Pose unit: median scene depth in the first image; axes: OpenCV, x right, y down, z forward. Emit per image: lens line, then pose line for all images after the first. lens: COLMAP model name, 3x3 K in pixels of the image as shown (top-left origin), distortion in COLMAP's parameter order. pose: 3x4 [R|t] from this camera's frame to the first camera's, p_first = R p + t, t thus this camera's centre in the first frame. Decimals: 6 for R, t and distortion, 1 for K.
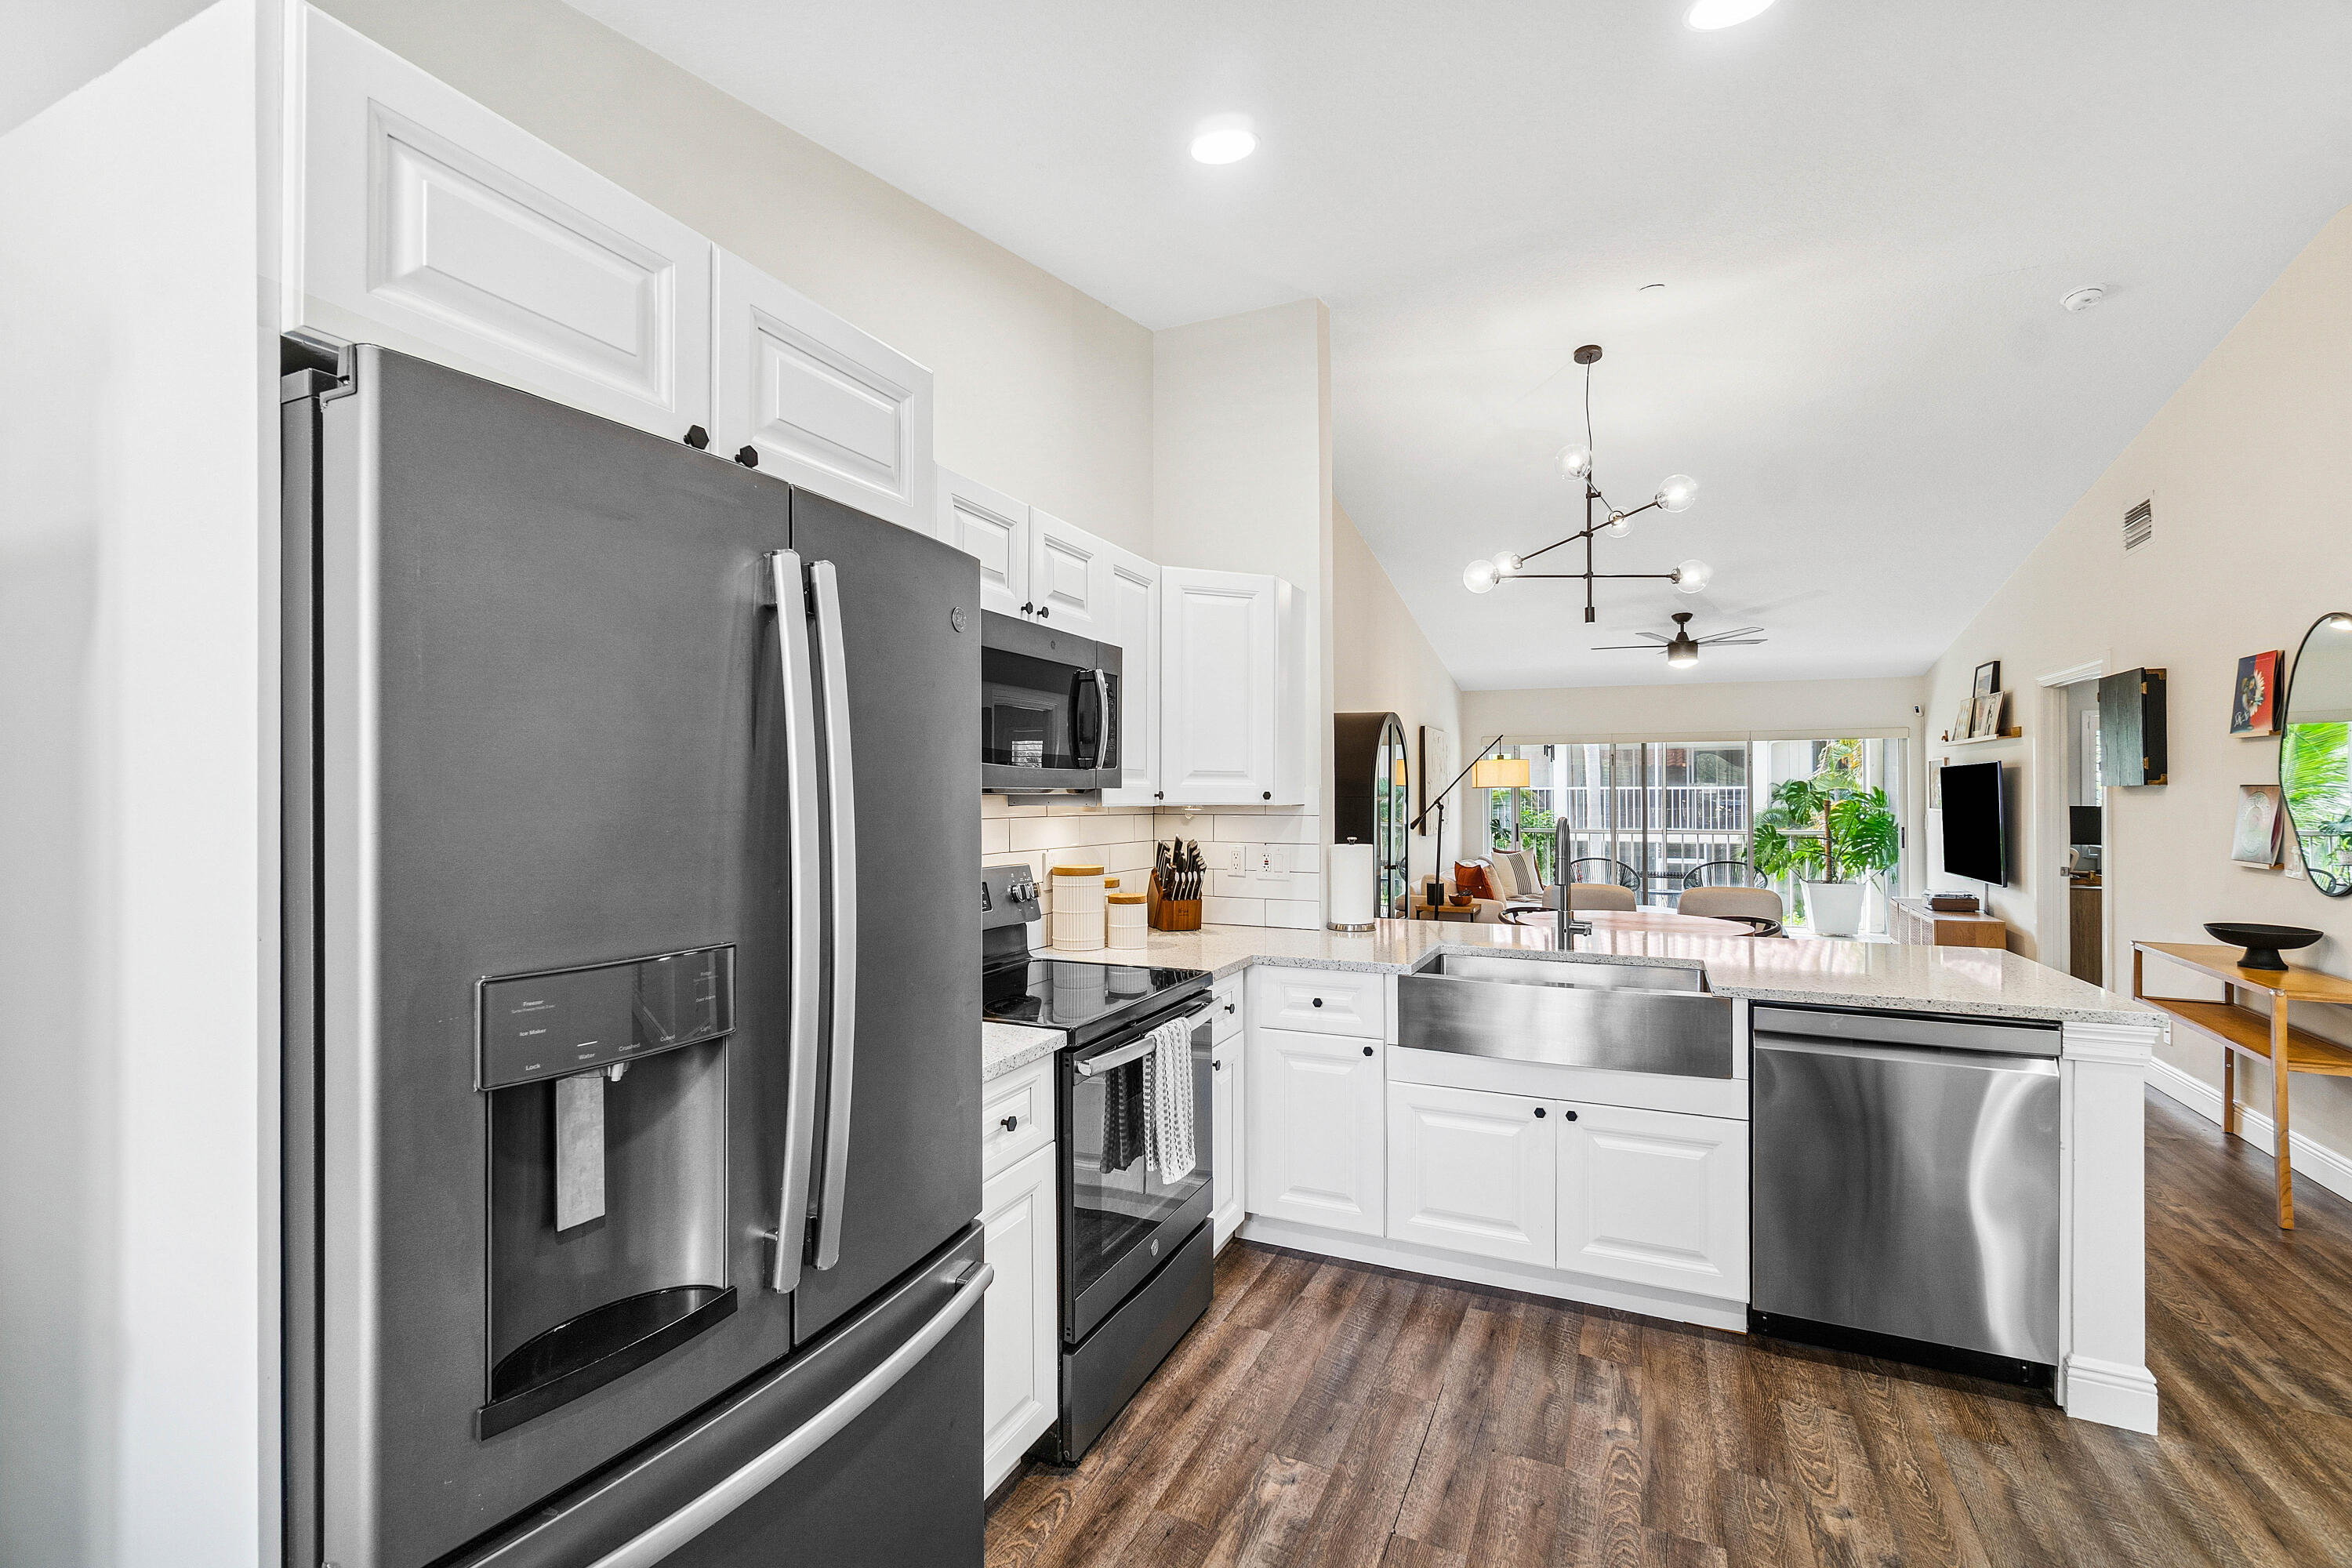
lens RADIAL K [[1029.8, 0, 1159.4], [0, 1029.8, 791.3], [0, 0, 1]] dist [-0.009445, 0.003158]
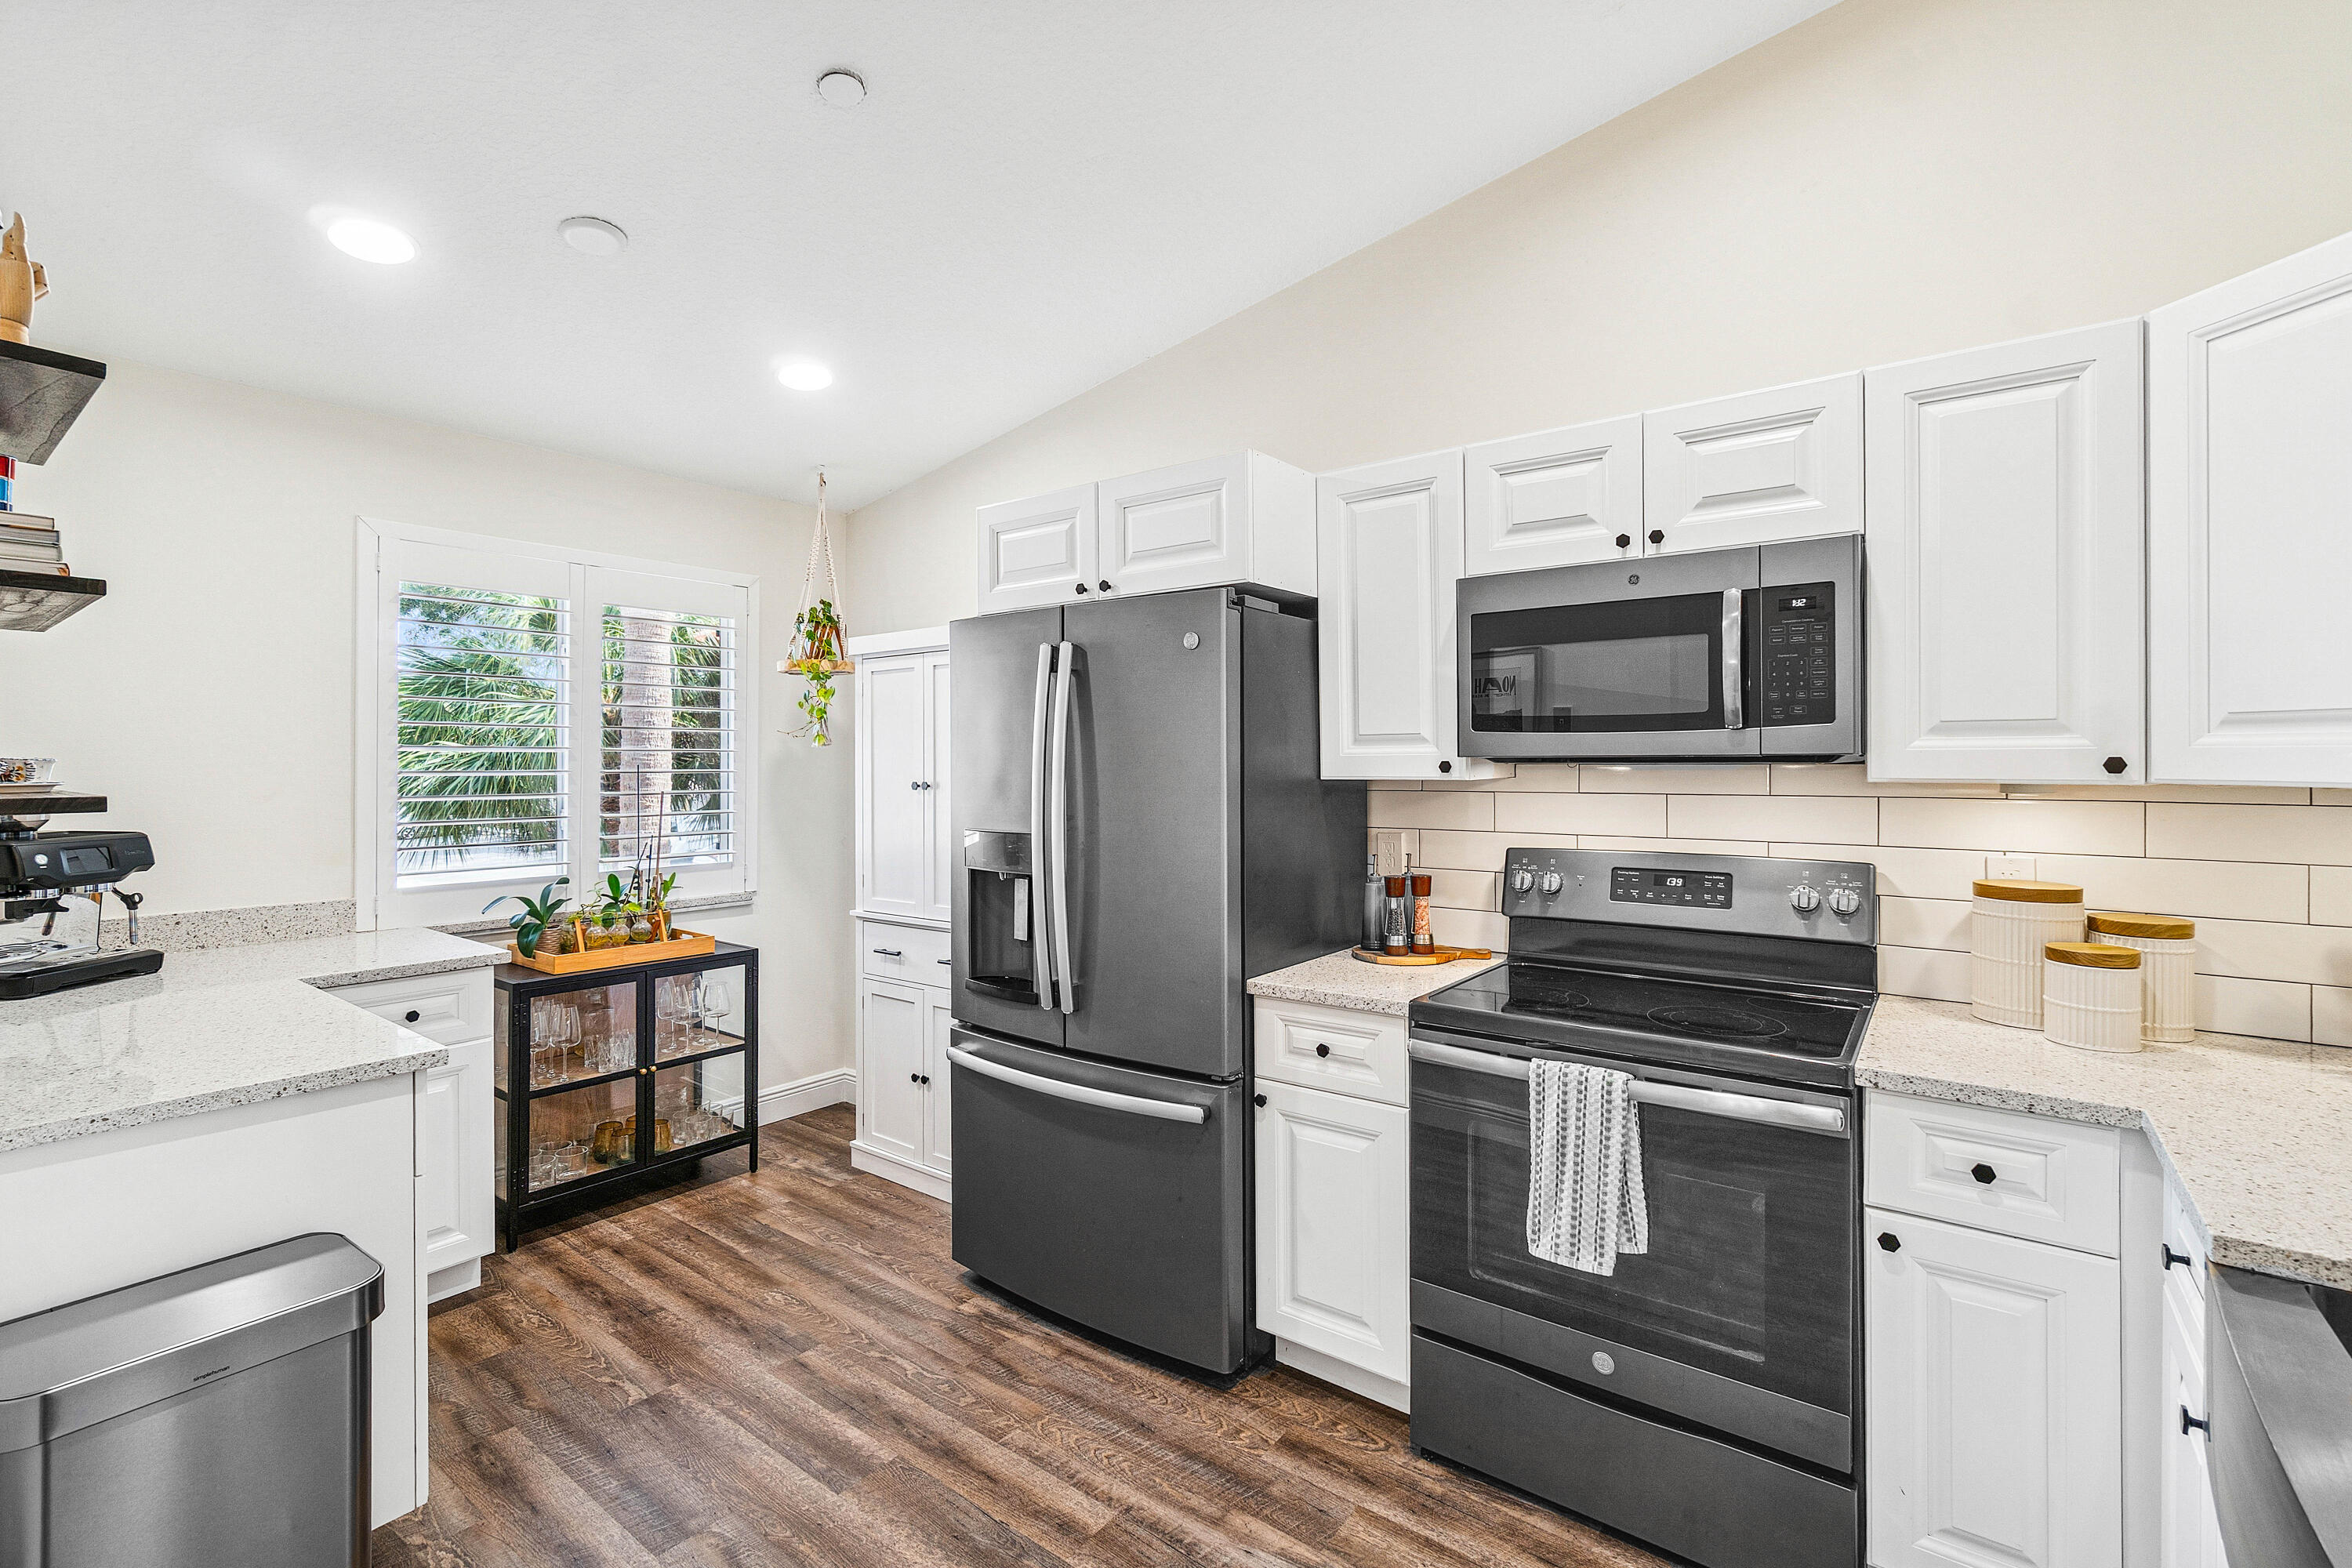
lens RADIAL K [[1029.8, 0, 1179.5], [0, 1029.8, 763.2], [0, 0, 1]] dist [-0.009445, 0.003158]
pose [[-0.206047, 0.003692, -0.978535, 0.570733], [0.006385, 0.999977, 0.002428, -0.001450], [0.978521, -0.005748, -0.206066, 0.610116]]
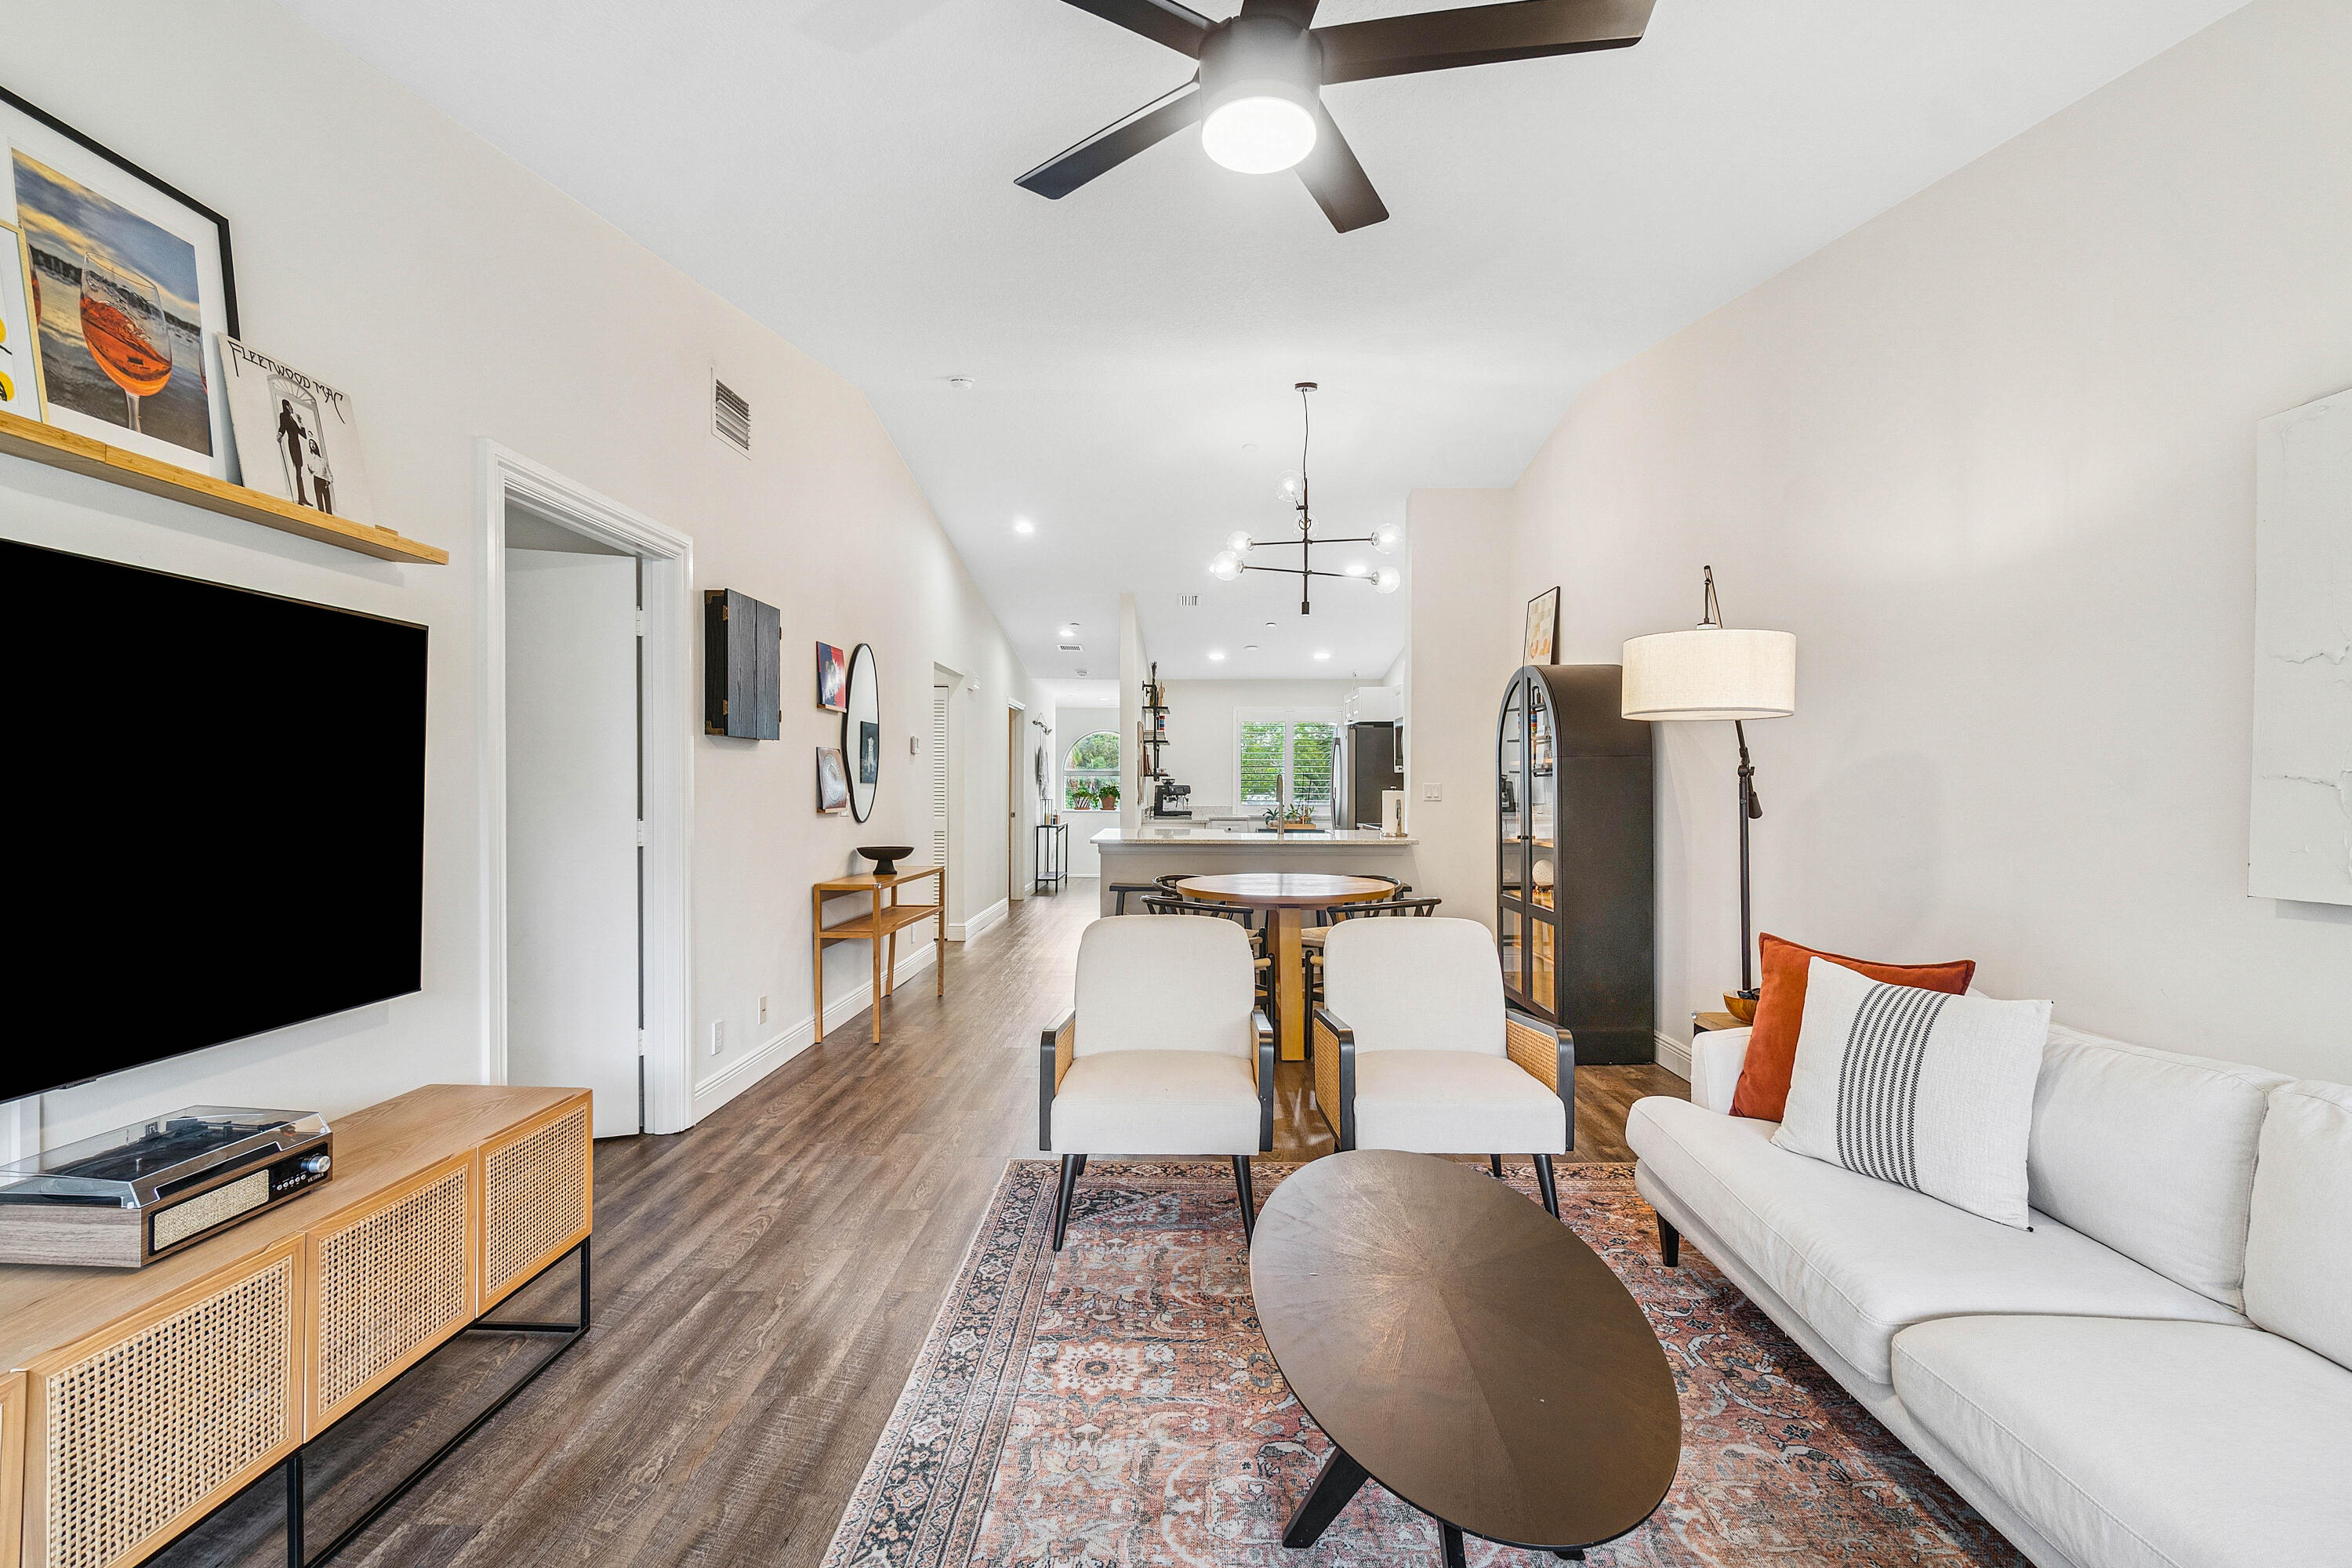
lens RADIAL K [[1029.8, 0, 1184.8], [0, 1029.8, 793.0], [0, 0, 1]] dist [-0.009445, 0.003158]
pose [[-0.907580, 0.008307, -0.419797, 1.419200], [0.005002, 0.999947, 0.008973, 0.039227], [0.419850, 0.006043, -0.907574, 2.745242]]
